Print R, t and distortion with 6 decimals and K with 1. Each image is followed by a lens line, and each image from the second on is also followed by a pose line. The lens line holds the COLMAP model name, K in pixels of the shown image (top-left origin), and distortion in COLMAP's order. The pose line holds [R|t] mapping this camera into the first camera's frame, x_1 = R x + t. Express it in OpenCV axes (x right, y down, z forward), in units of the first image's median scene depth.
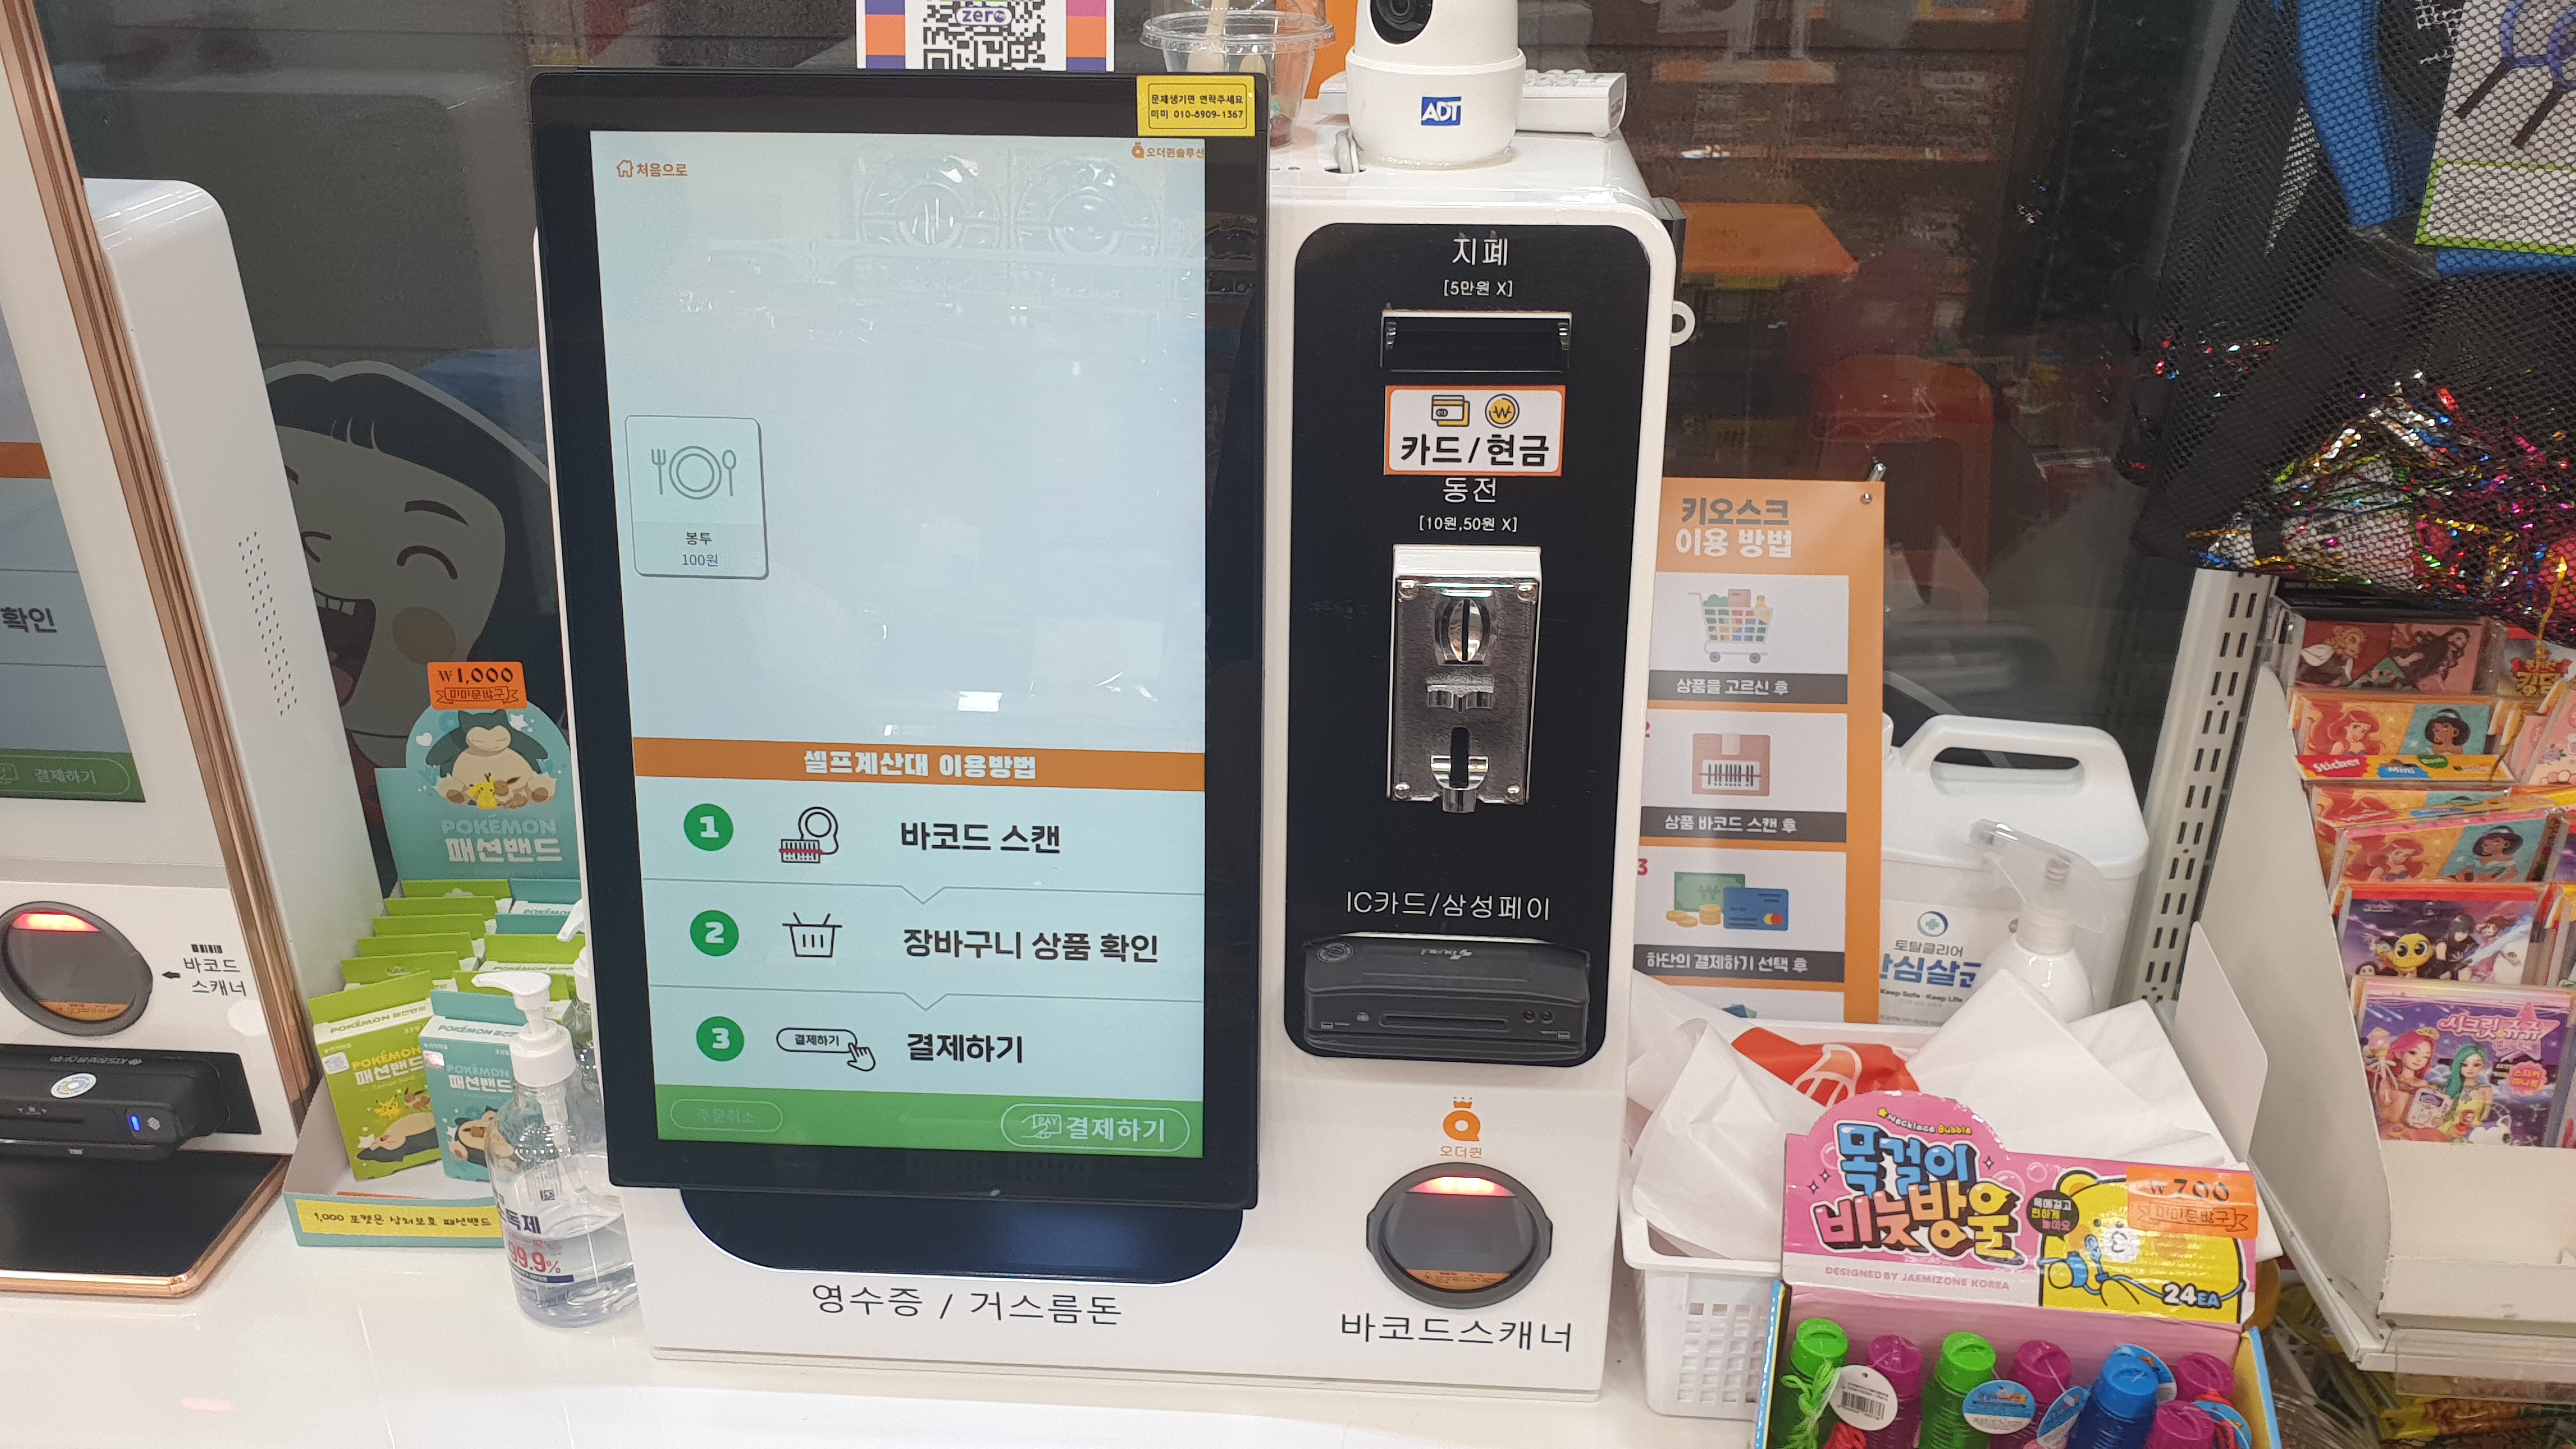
lens RADIAL K [[2029.1, 0, 1288.0], [0, 2029.1, 724.5], [0, 0, 1]] dist [0.012502, 0.012126]
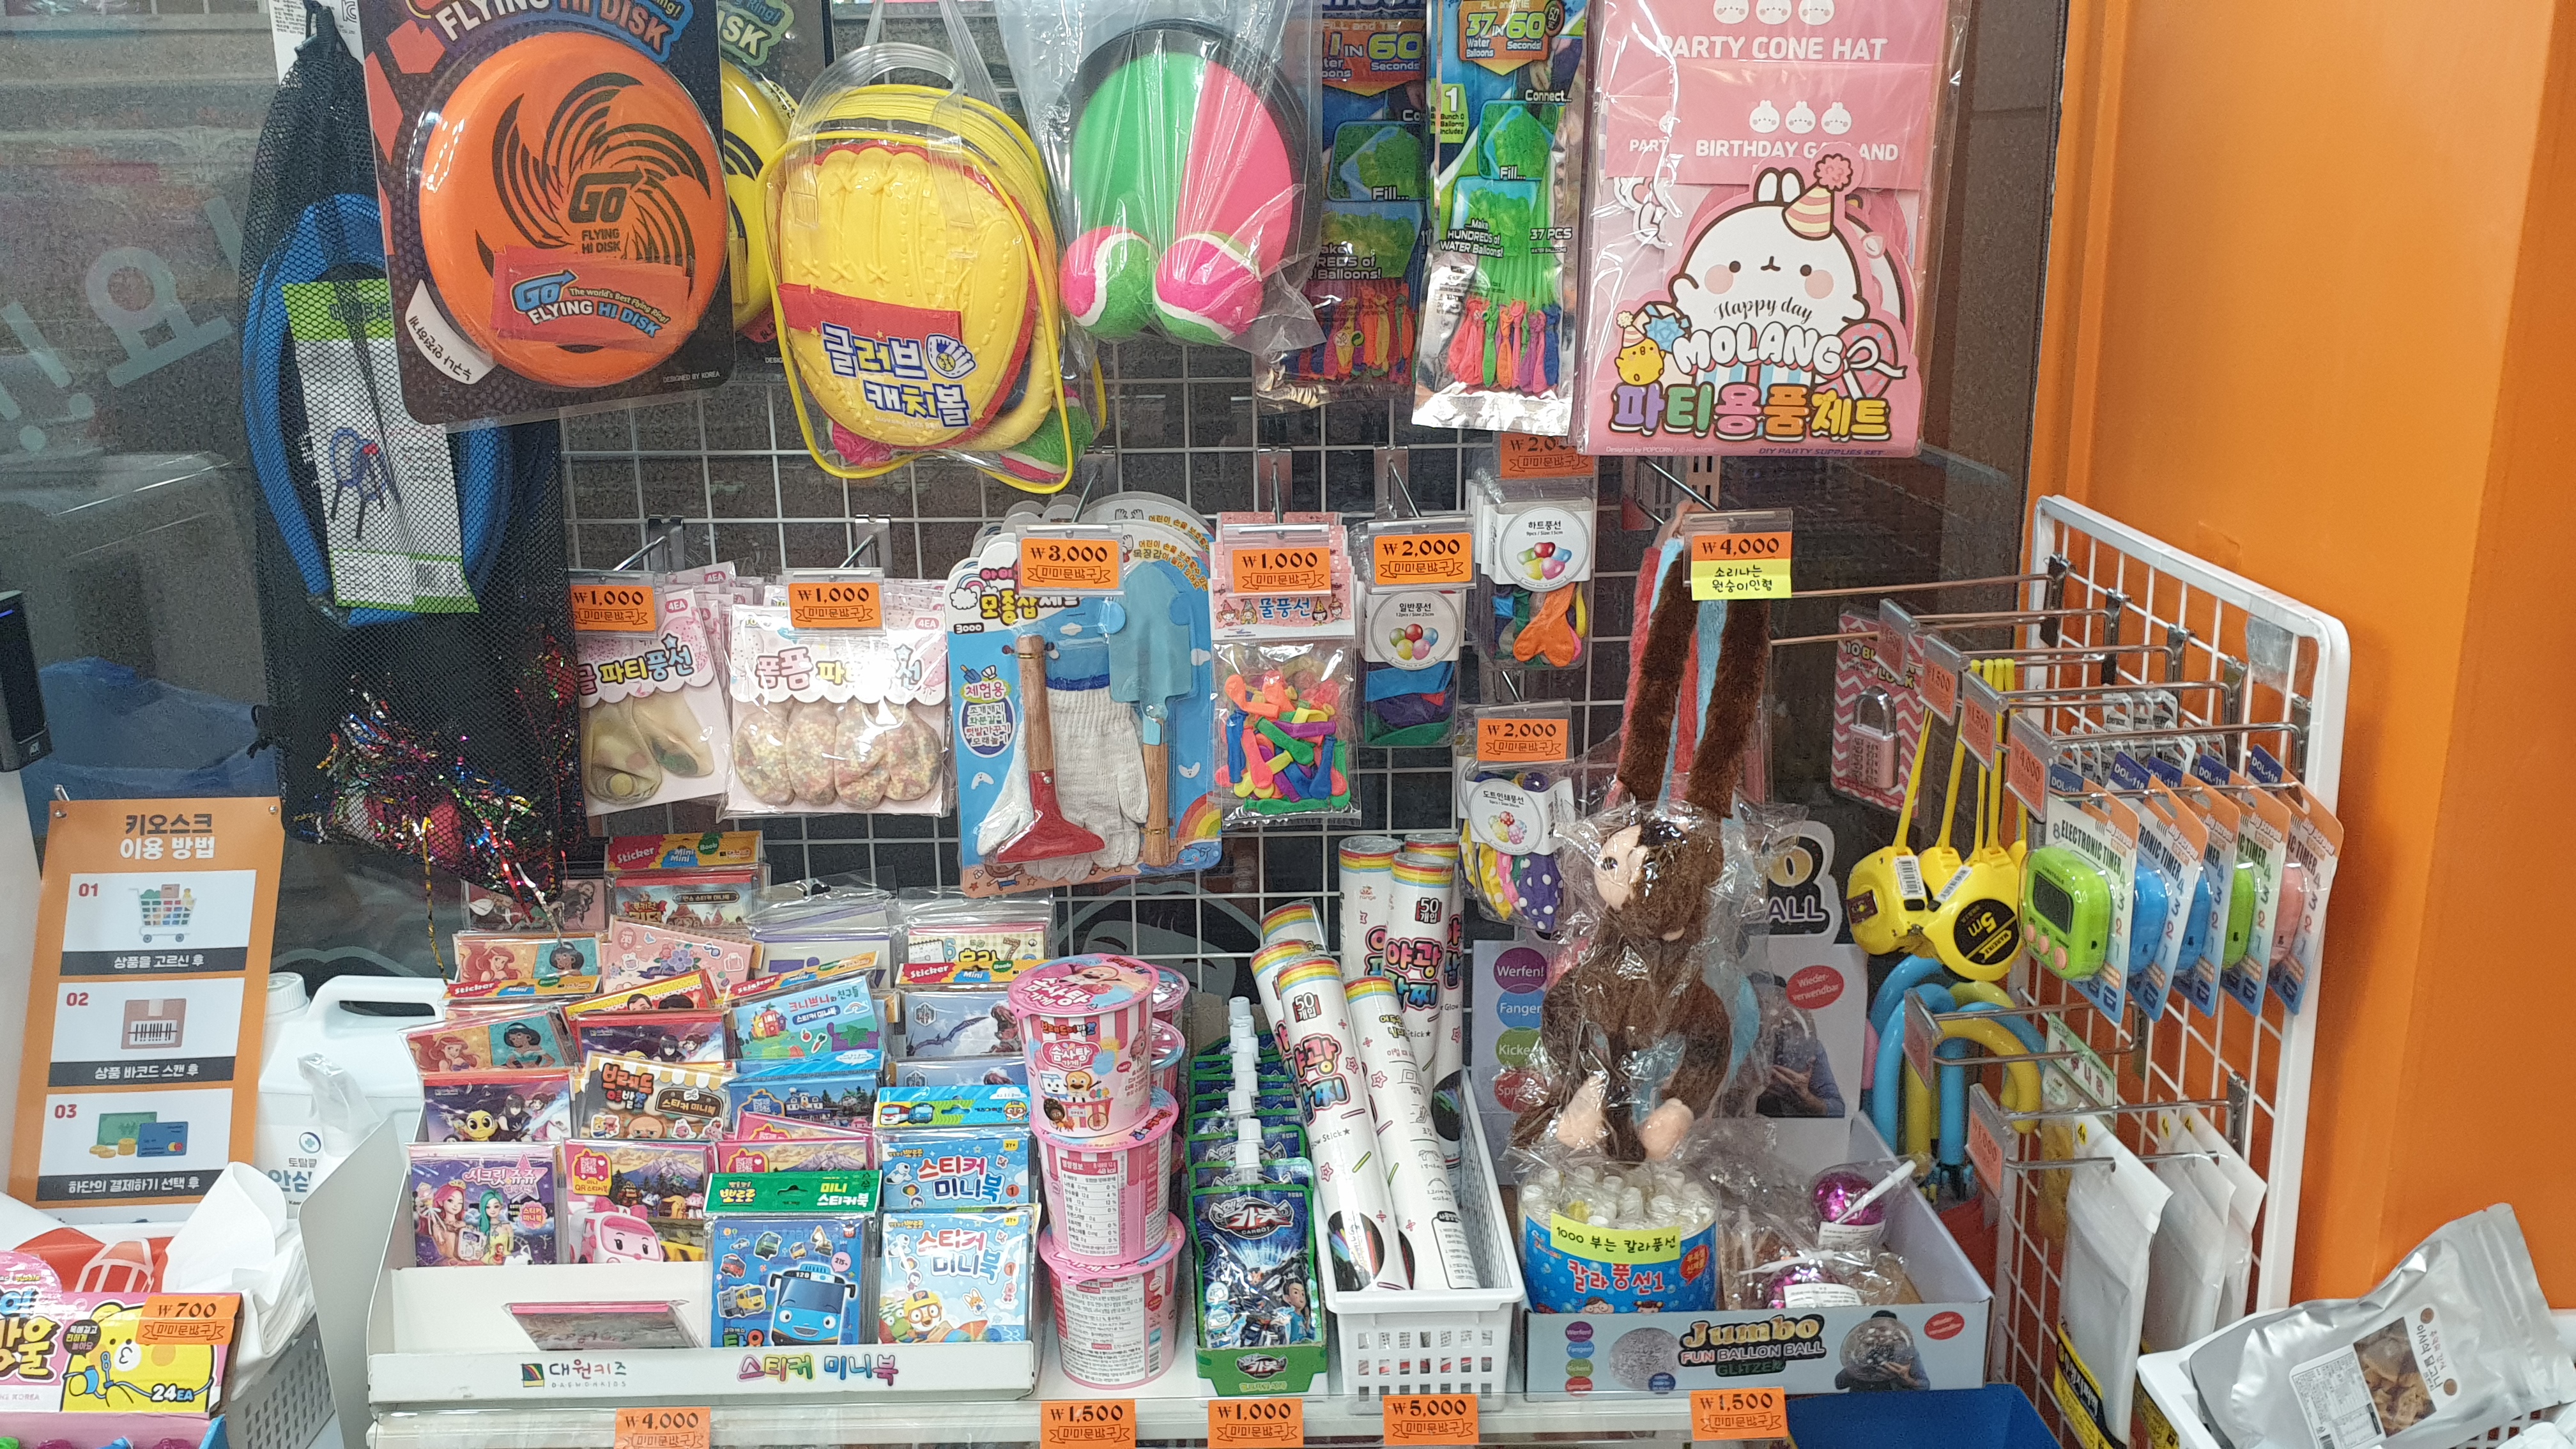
lens RADIAL K [[2029.1, 0, 1288.0], [0, 2029.1, 724.5], [0, 0, 1]] dist [0.012502, 0.012126]
pose [[0.996824, -0.039375, 0.069219, 0.907955], [0.051623, 0.981347, -0.185185, 0.117187], [-0.060636, 0.188170, 0.980263, -0.340980]]
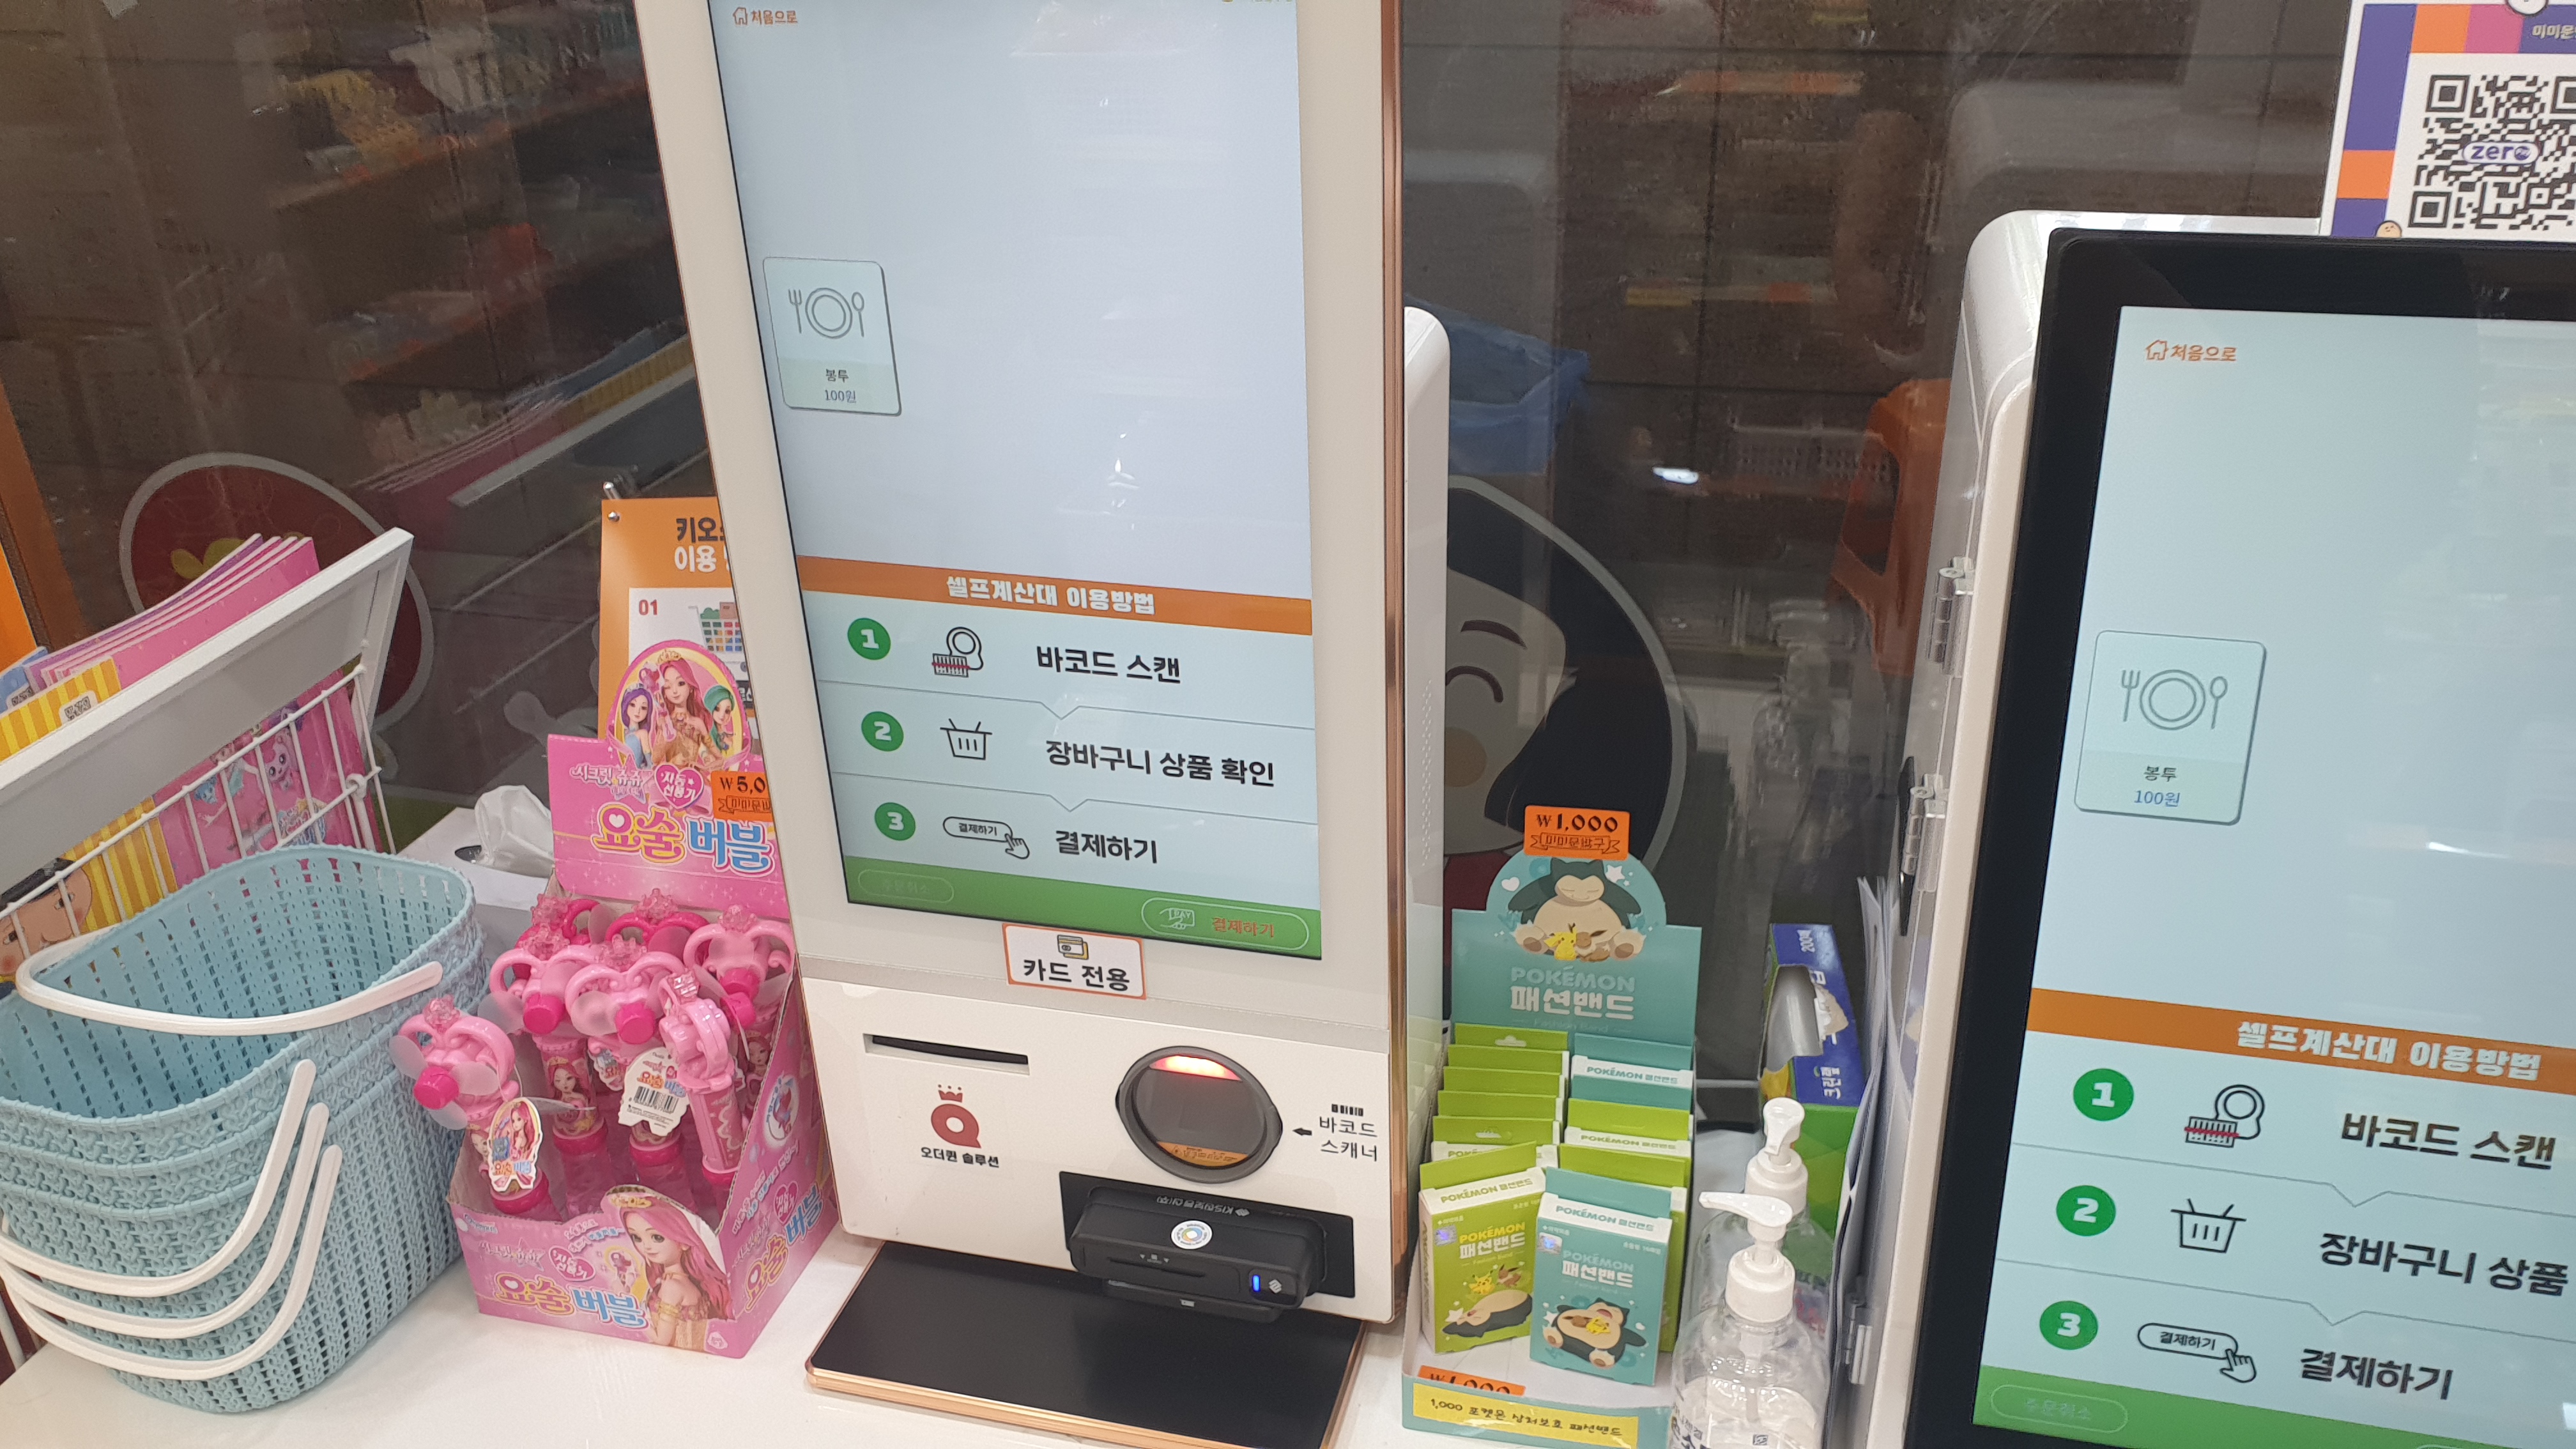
lens RADIAL K [[1975.6, 0, 1288.0], [0, 1975.6, 724.5], [0, 0, 1]] dist [0.083563, -0.015666]
pose [[0.987897, 0.068013, -0.139405, -0.506648], [-0.065347, 0.997583, 0.023624, -0.101939], [0.140675, -0.014228, 0.989954, 0.099416]]
